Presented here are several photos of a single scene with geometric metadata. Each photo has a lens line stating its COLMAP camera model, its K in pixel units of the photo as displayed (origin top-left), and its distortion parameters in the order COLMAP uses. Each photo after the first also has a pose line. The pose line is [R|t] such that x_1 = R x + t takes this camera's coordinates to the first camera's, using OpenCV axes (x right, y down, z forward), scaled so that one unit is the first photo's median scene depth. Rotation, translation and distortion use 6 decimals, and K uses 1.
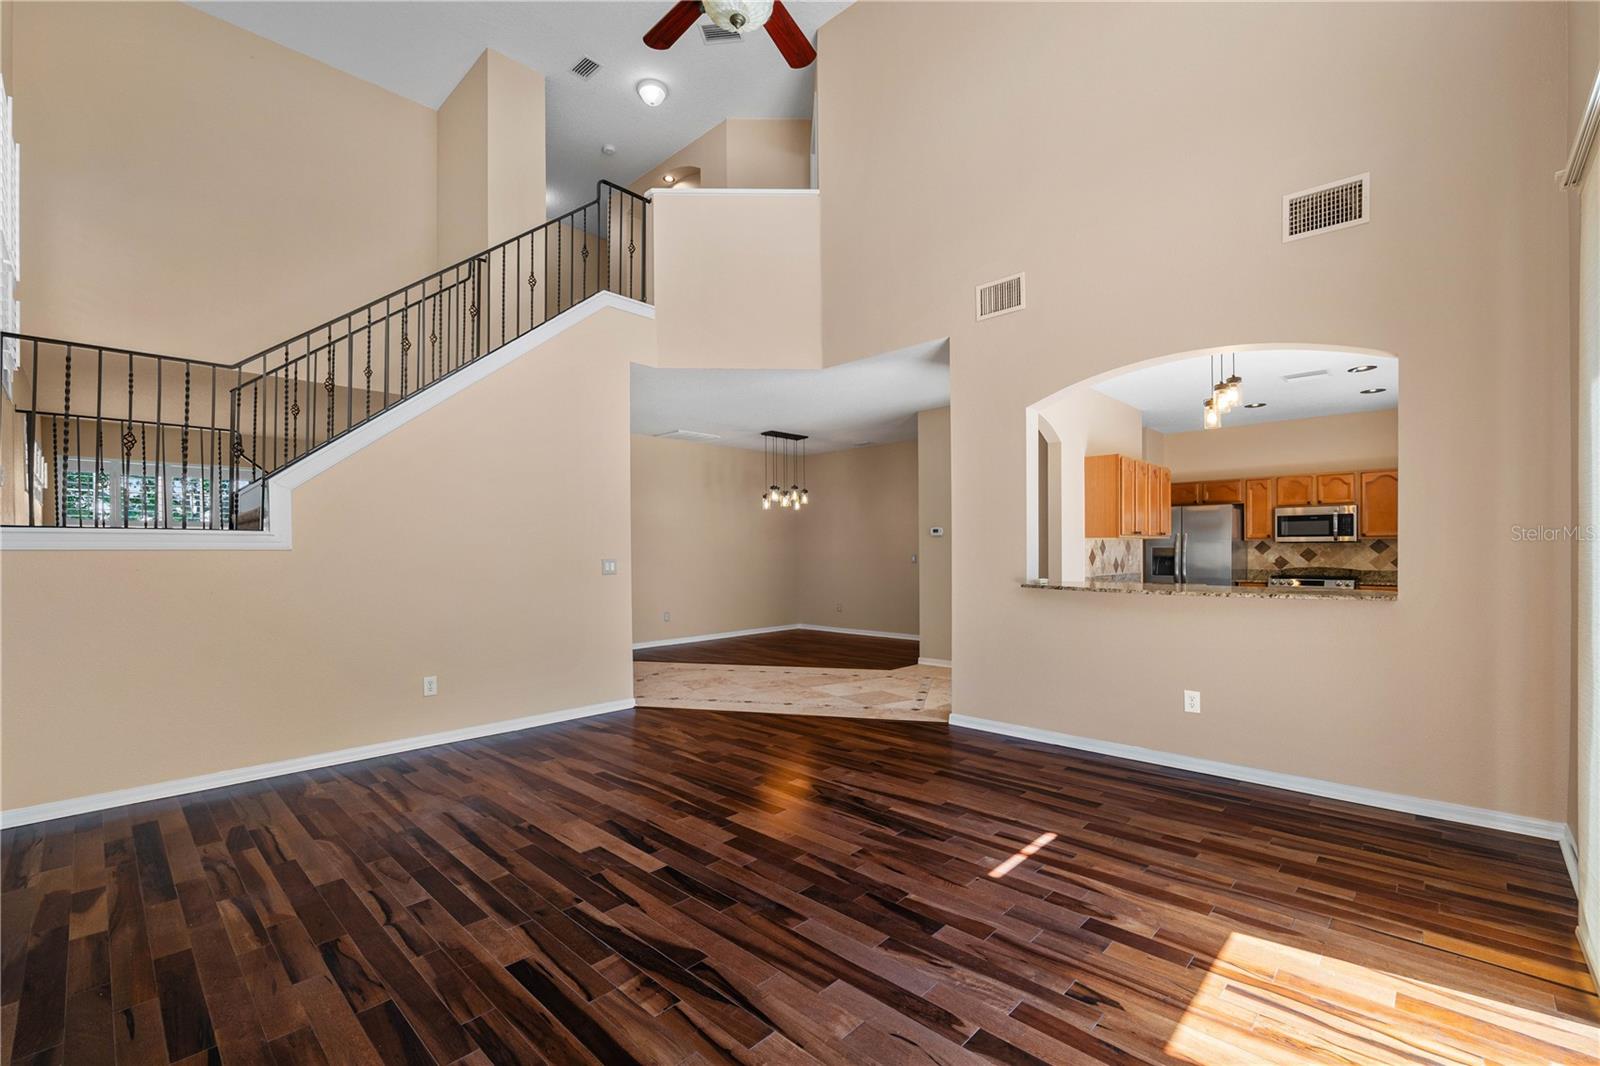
lens RADIAL K [[662.3, 0, 791.5], [0, 662.3, 548.2], [0, 0, 1]] dist [-0.008934, -0.000703]
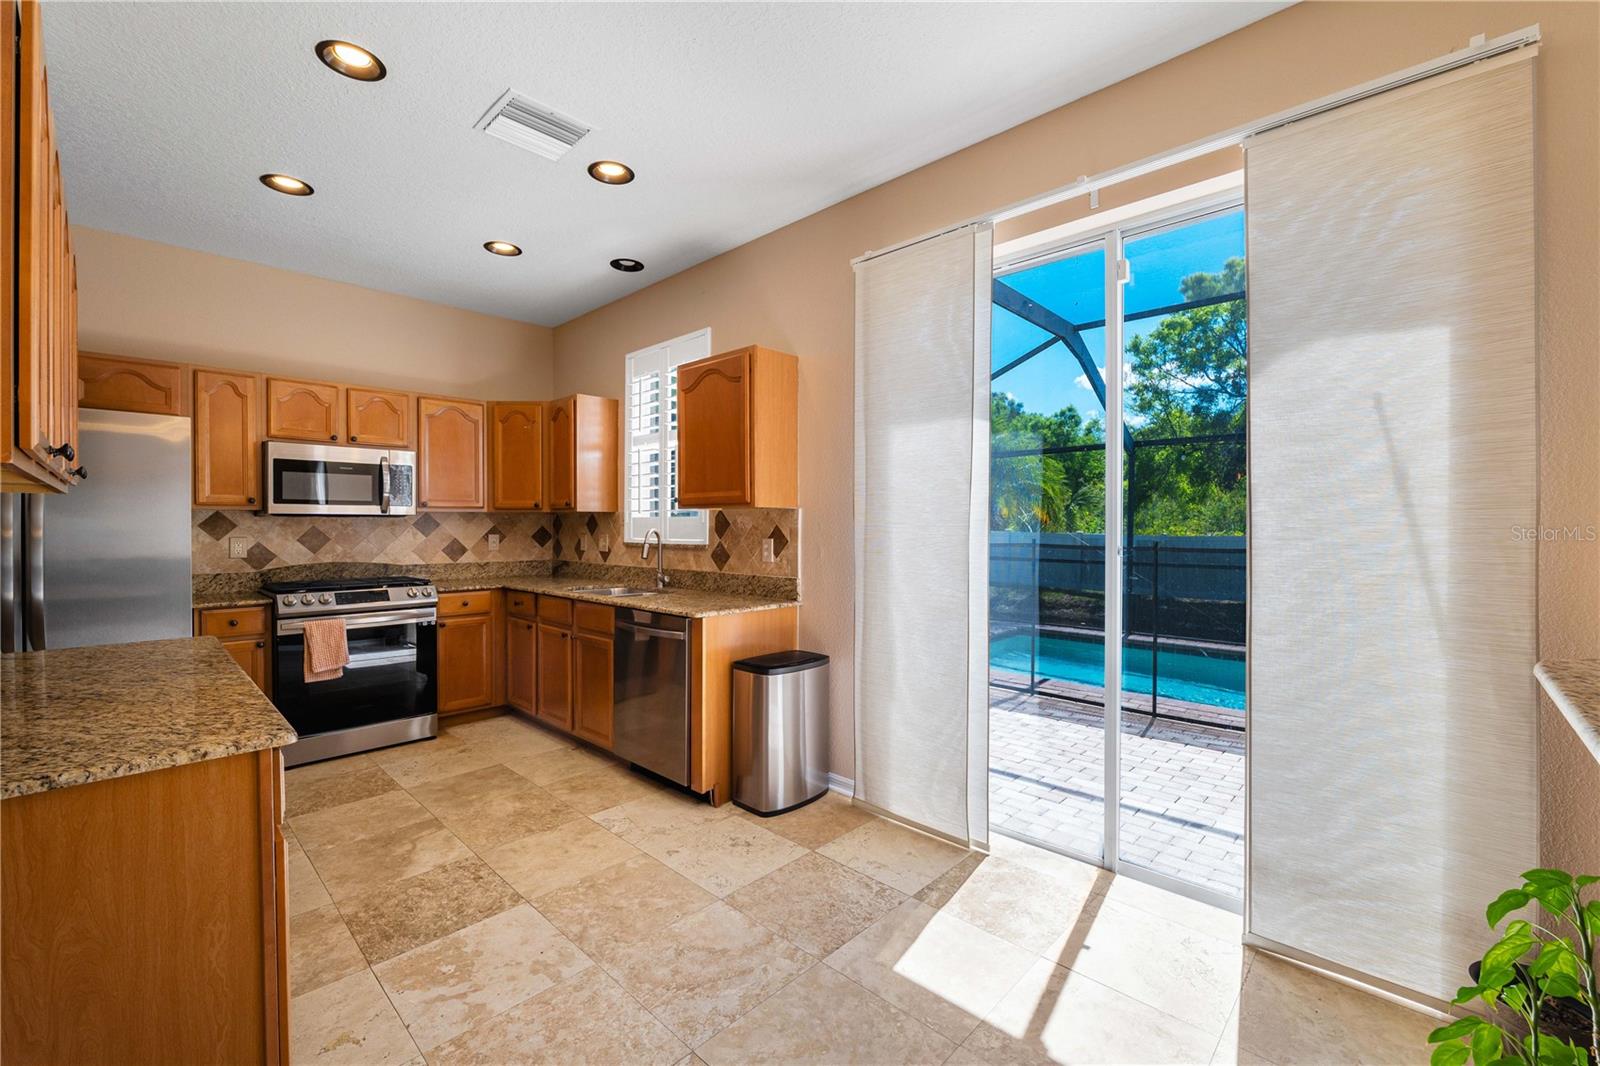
lens RADIAL K [[662.3, 0, 809.6], [0, 662.3, 532.7], [0, 0, 1]] dist [-0.008934, -0.000703]
pose [[-0.015839, -0.007358, 0.999847, 0.261742], [-0.004589, 0.999963, 0.007286, -0.001121], [-0.999864, -0.004473, -0.015872, 0.625660]]
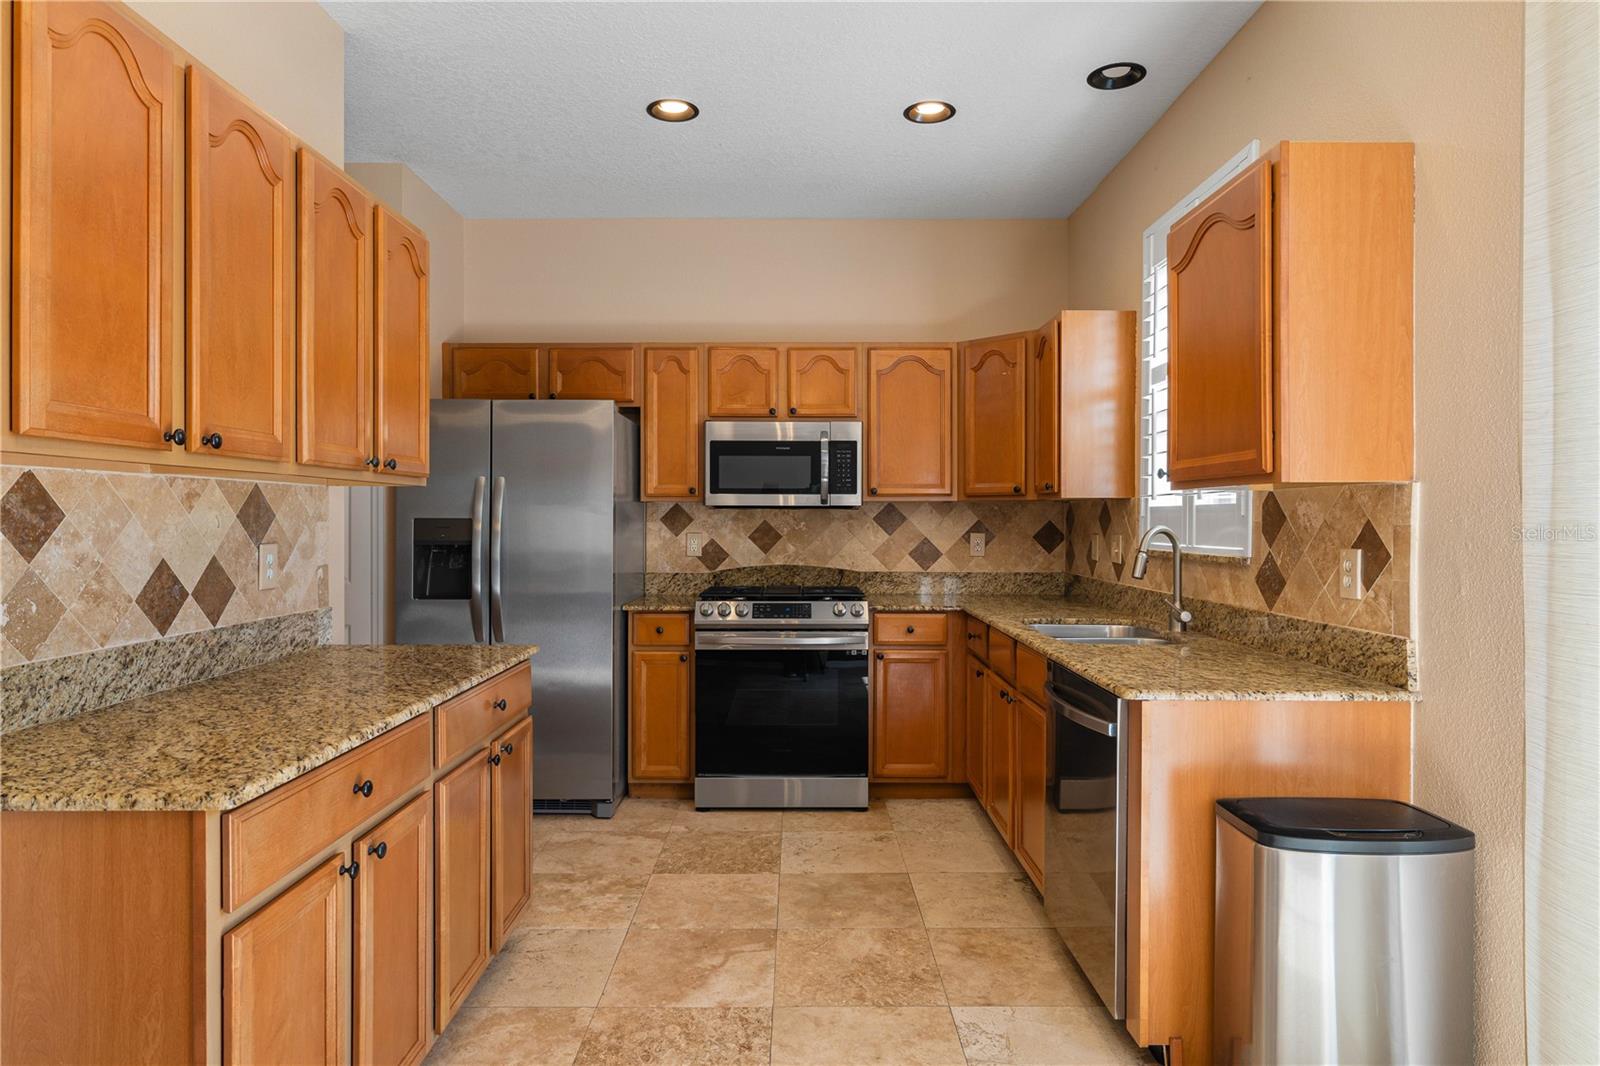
lens RADIAL K [[936.7, 0, 796.5], [0, 936.7, 521.1], [0, 0, 1]] dist [0.001260, 0.000556]
pose [[0.715487, 0.004438, 0.698612, 0.377044], [-0.008366, 0.999963, 0.002216, -0.001774], [-0.698576, -0.007430, 0.715497, 0.555800]]
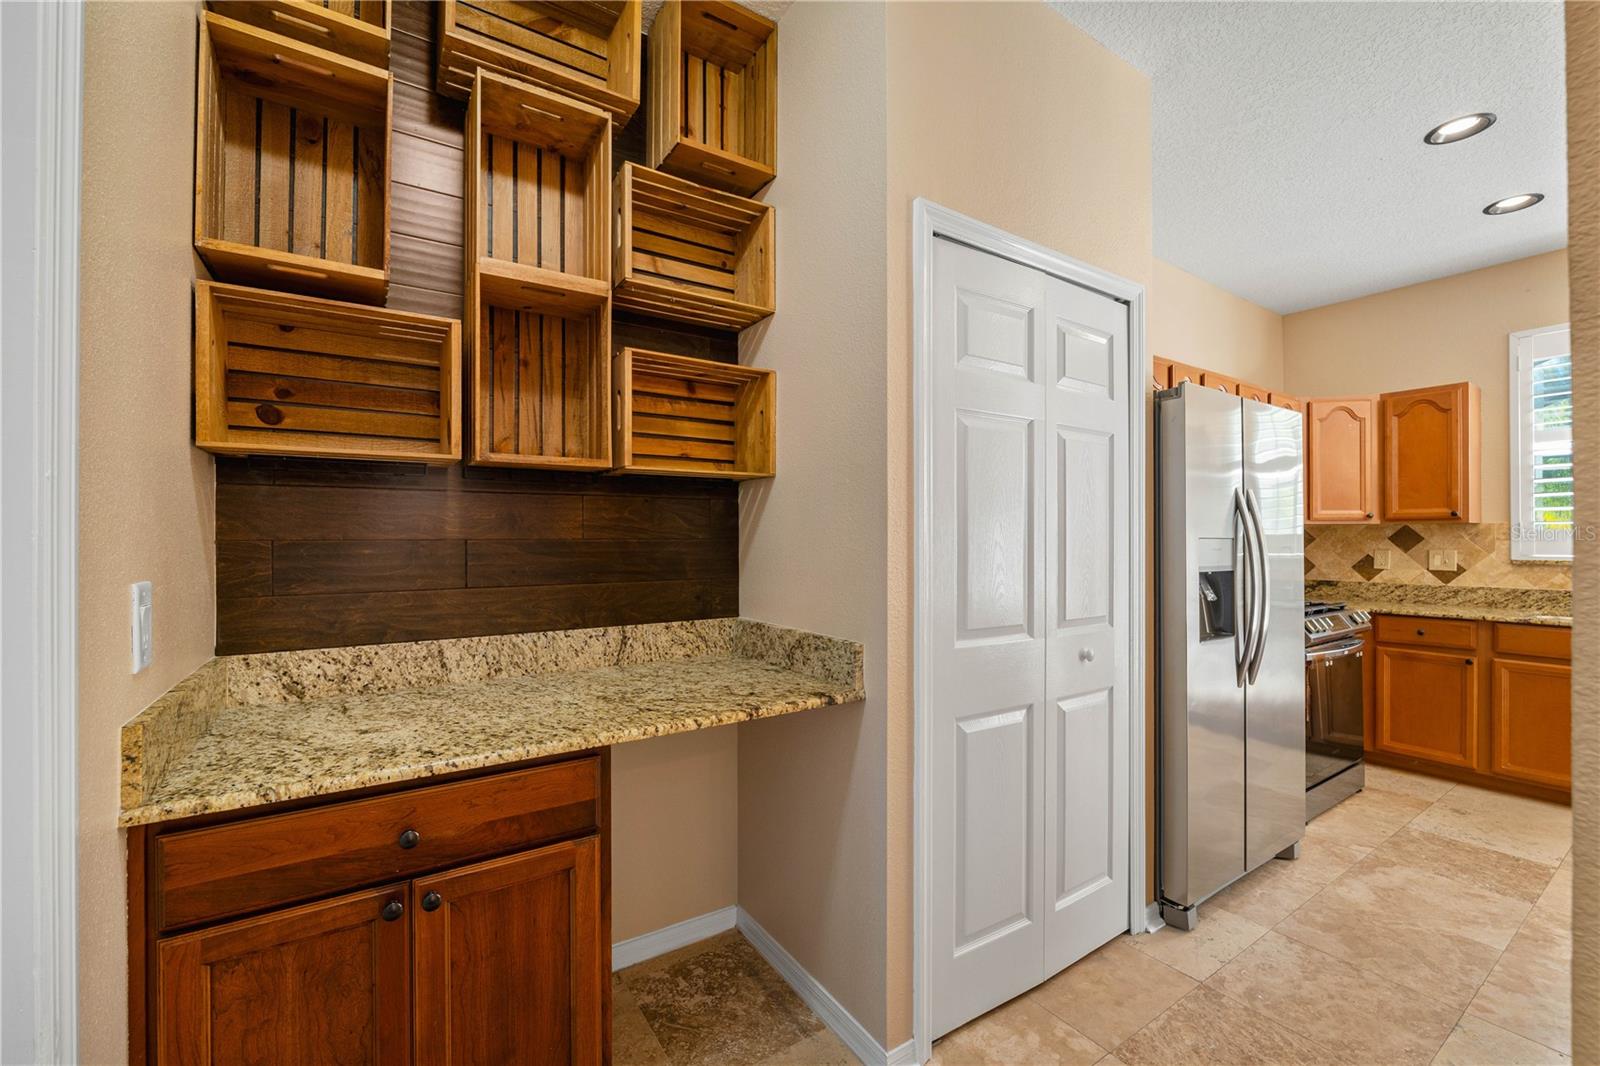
lens RADIAL K [[662.3, 0, 809.6], [0, 662.3, 537.7], [0, 0, 1]] dist [-0.008934, -0.000703]
pose [[0.215480, 0.010053, 0.976457, 0.275824], [-0.003872, 0.999948, -0.009440, 0.002932], [-0.976501, -0.001746, 0.215507, 1.168099]]
